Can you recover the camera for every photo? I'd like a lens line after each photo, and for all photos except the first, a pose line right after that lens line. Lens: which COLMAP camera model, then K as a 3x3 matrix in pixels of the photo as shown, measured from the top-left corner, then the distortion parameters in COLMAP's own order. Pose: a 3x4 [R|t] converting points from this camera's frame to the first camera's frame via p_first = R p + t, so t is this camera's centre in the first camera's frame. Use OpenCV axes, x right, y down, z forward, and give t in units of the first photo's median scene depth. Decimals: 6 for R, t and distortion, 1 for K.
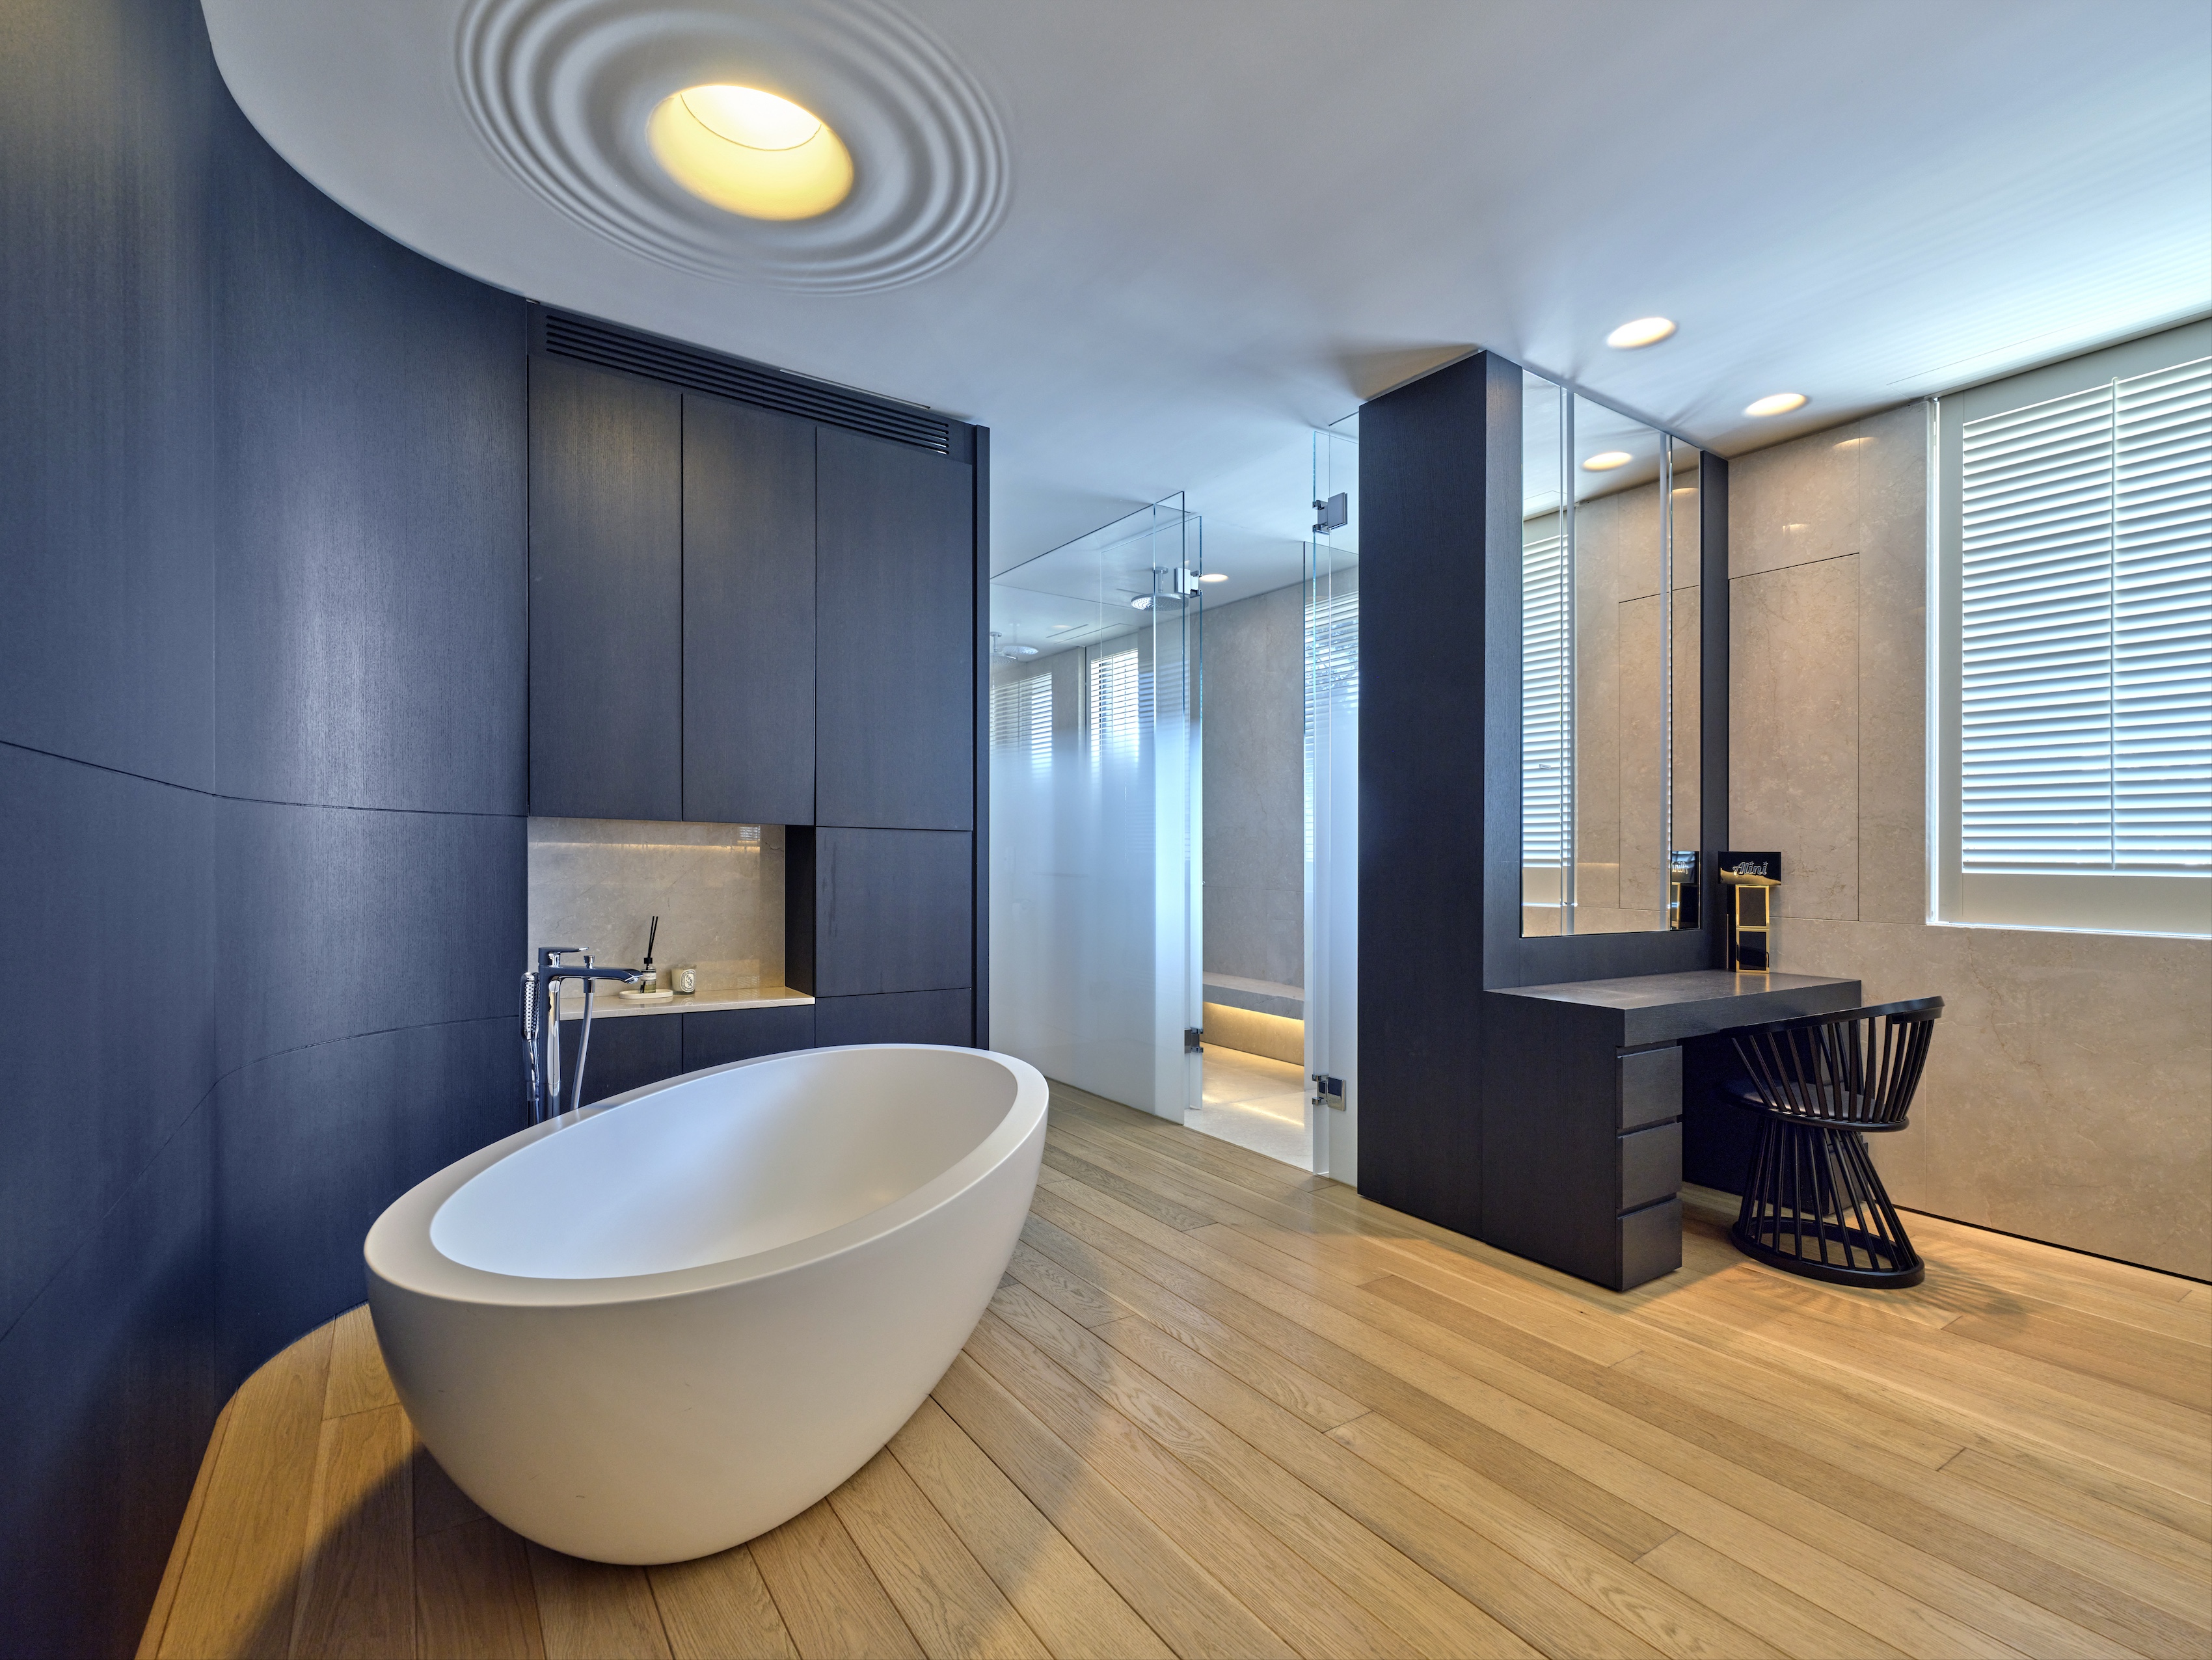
lens RADIAL K [[1030.6, 0, 1102.3], [0, 1030.6, 866.7], [0, 0, 1]] dist [0.023322, -0.000031]
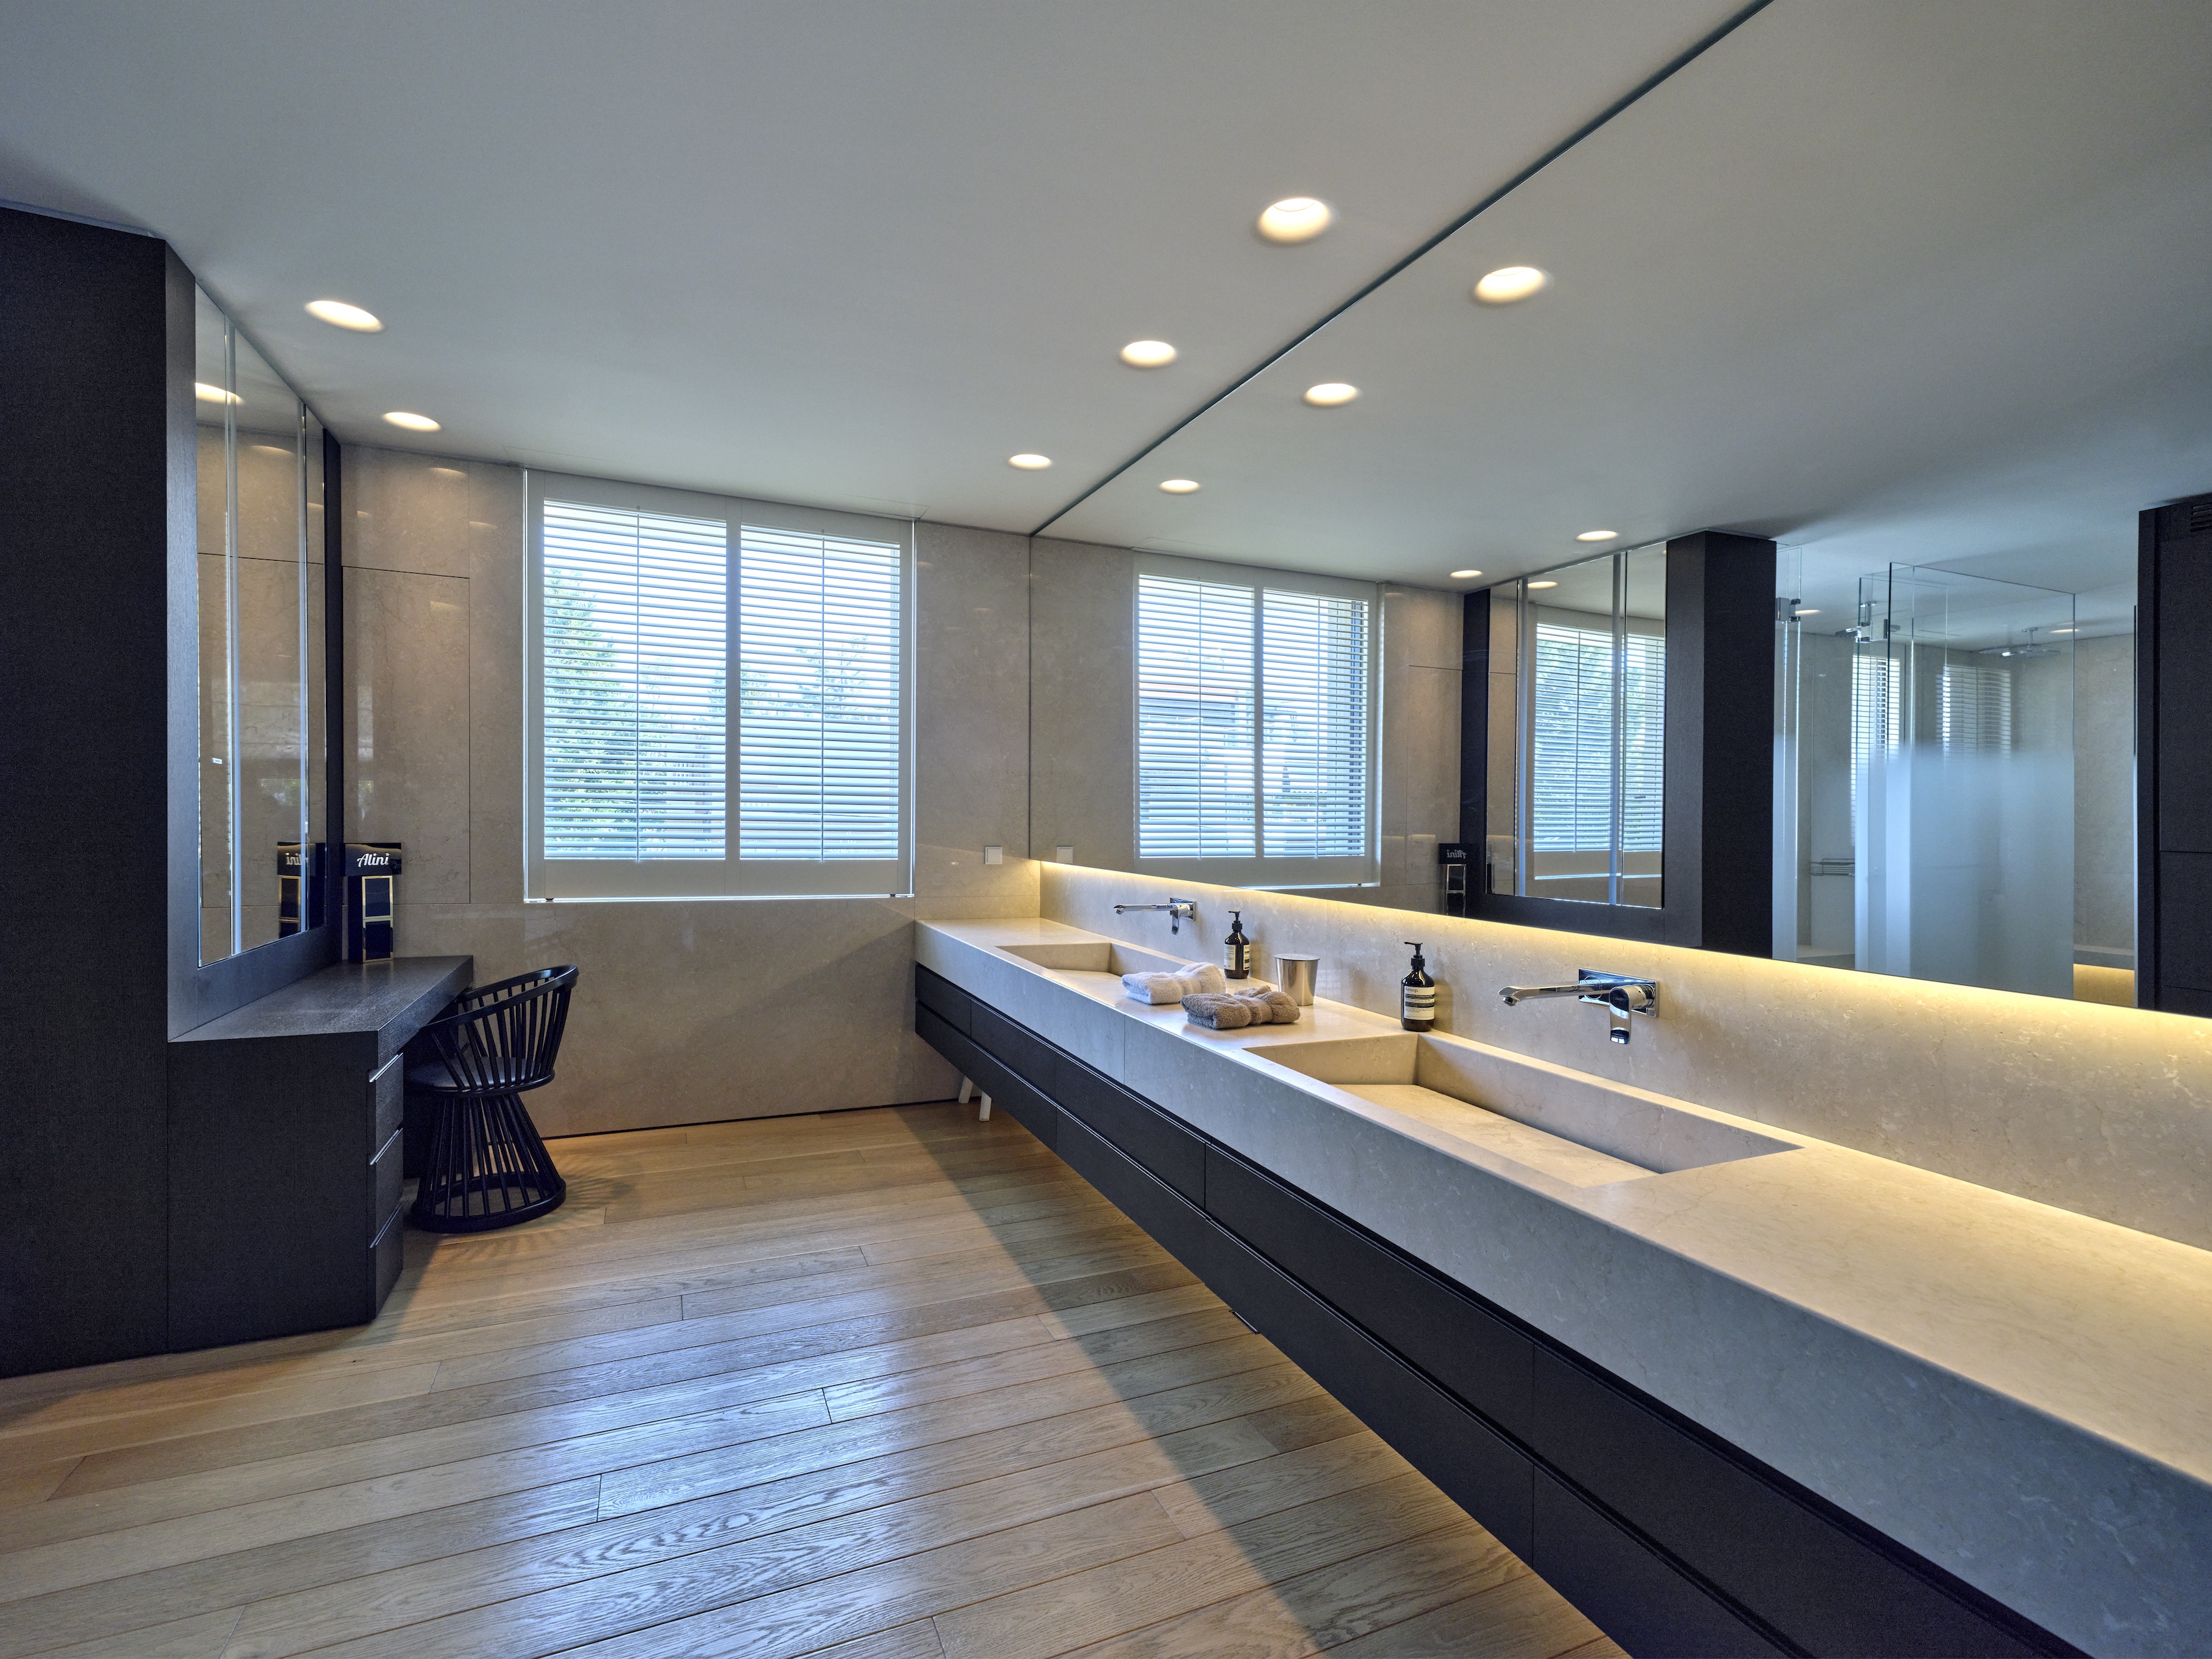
lens RADIAL K [[998.3, 0, 1103.5], [0, 998.3, 821.2], [0, 0, 1]] dist [0.002524, 0.000963]
pose [[0.189936, -0.009878, 0.981747, -0.266220], [-0.010986, 0.999865, 0.012185, -0.072852], [-0.981735, -0.013100, 0.189802, 0.145763]]
